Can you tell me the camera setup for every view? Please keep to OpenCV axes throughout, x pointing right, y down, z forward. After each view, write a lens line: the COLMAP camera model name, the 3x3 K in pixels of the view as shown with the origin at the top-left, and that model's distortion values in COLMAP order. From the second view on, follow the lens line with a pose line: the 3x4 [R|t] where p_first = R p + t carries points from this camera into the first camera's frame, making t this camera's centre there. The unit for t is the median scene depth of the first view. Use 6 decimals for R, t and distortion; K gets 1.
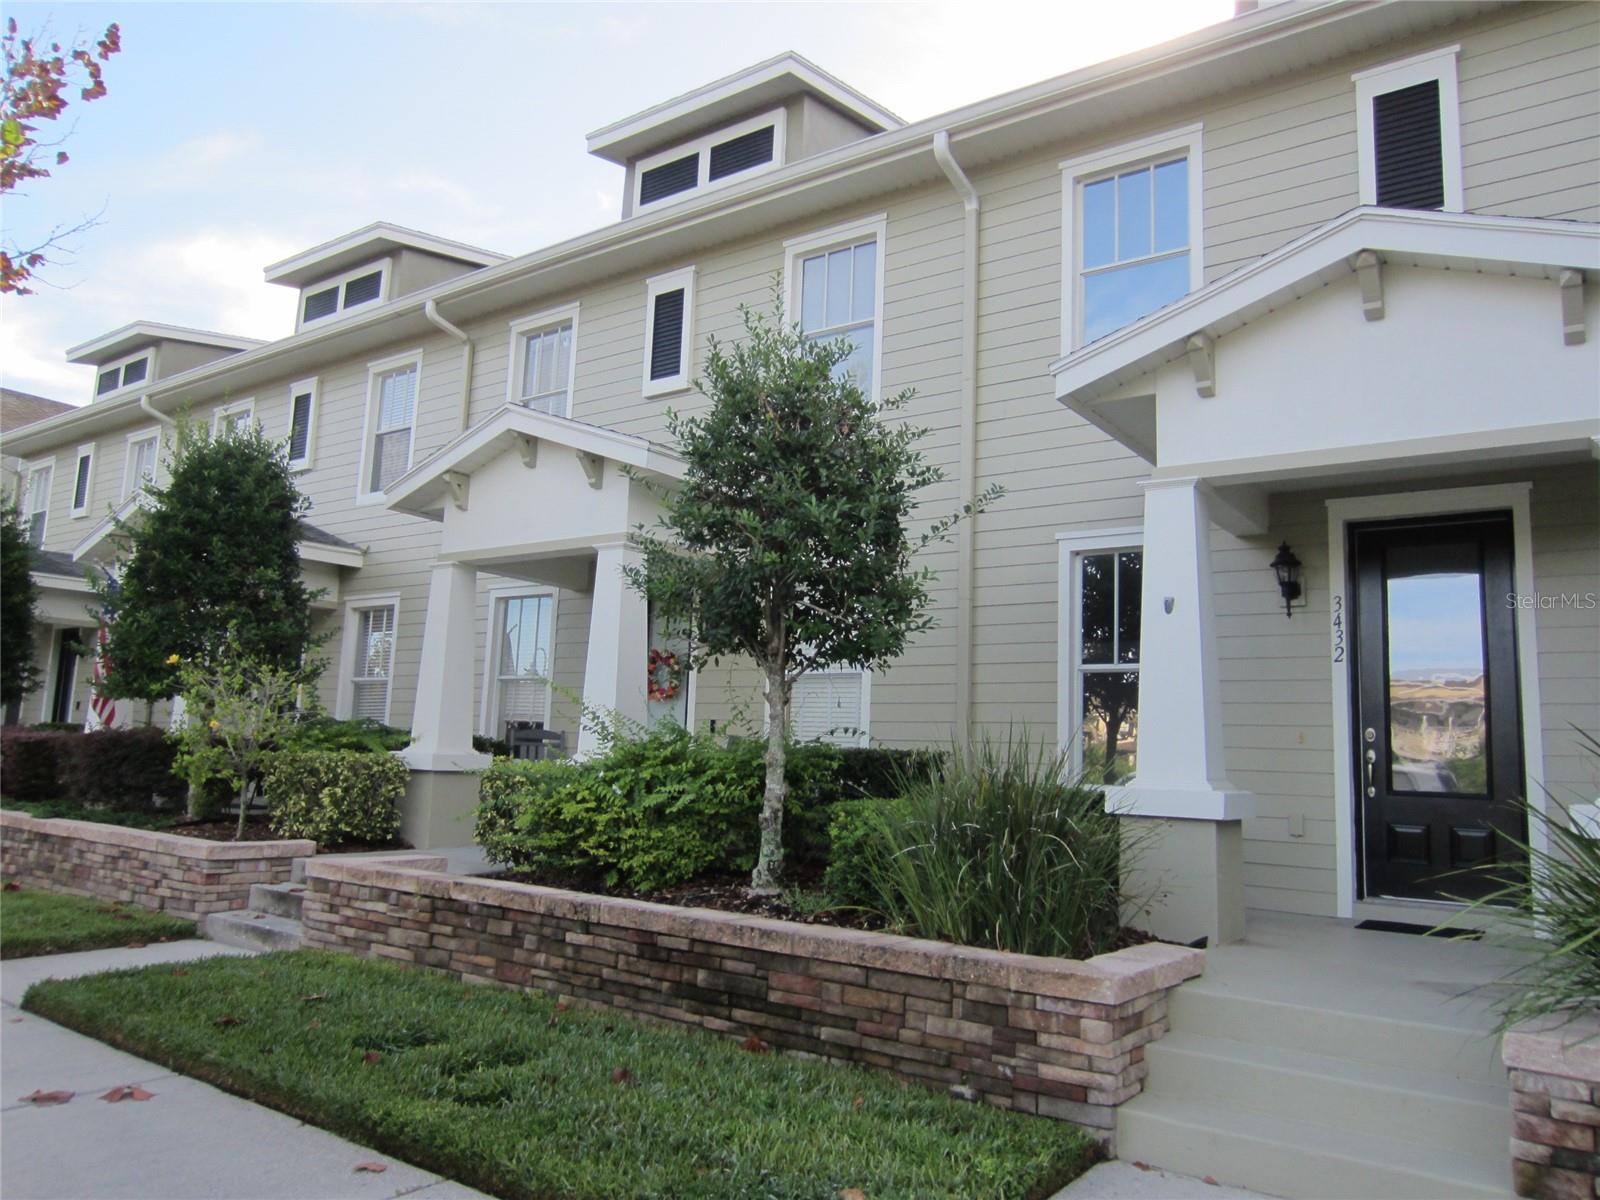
lens RADIAL K [[1181.1, 0, 793.3], [0, 1181.1, 604.0], [0, 0, 1]] dist [-0.021722, 0.007343]
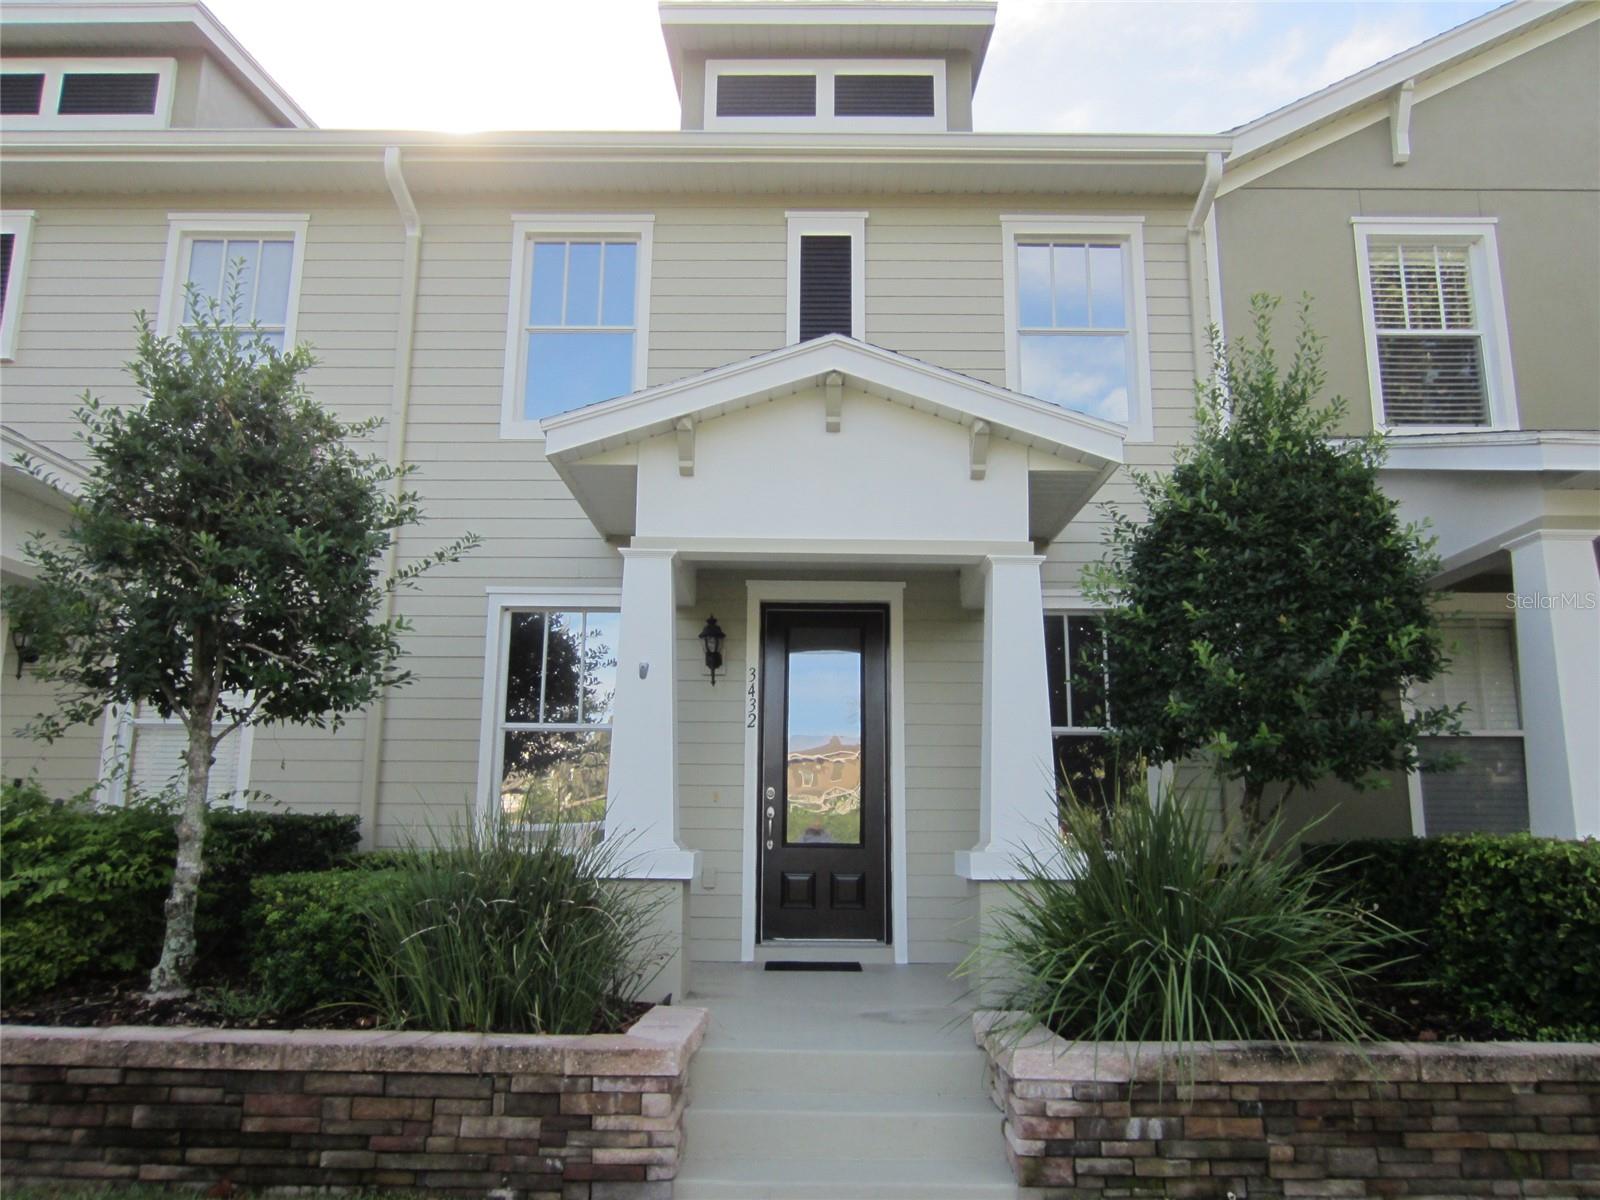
lens RADIAL K [[1181.1, 0, 797.4], [0, 1181.1, 597.9], [0, 0, 1]] dist [-0.021722, 0.007343]
pose [[0.804456, 0.083961, 0.588049, -0.173040], [-0.057489, 0.996318, -0.063608, -0.004228], [-0.591224, 0.017363, 0.806321, 0.079844]]
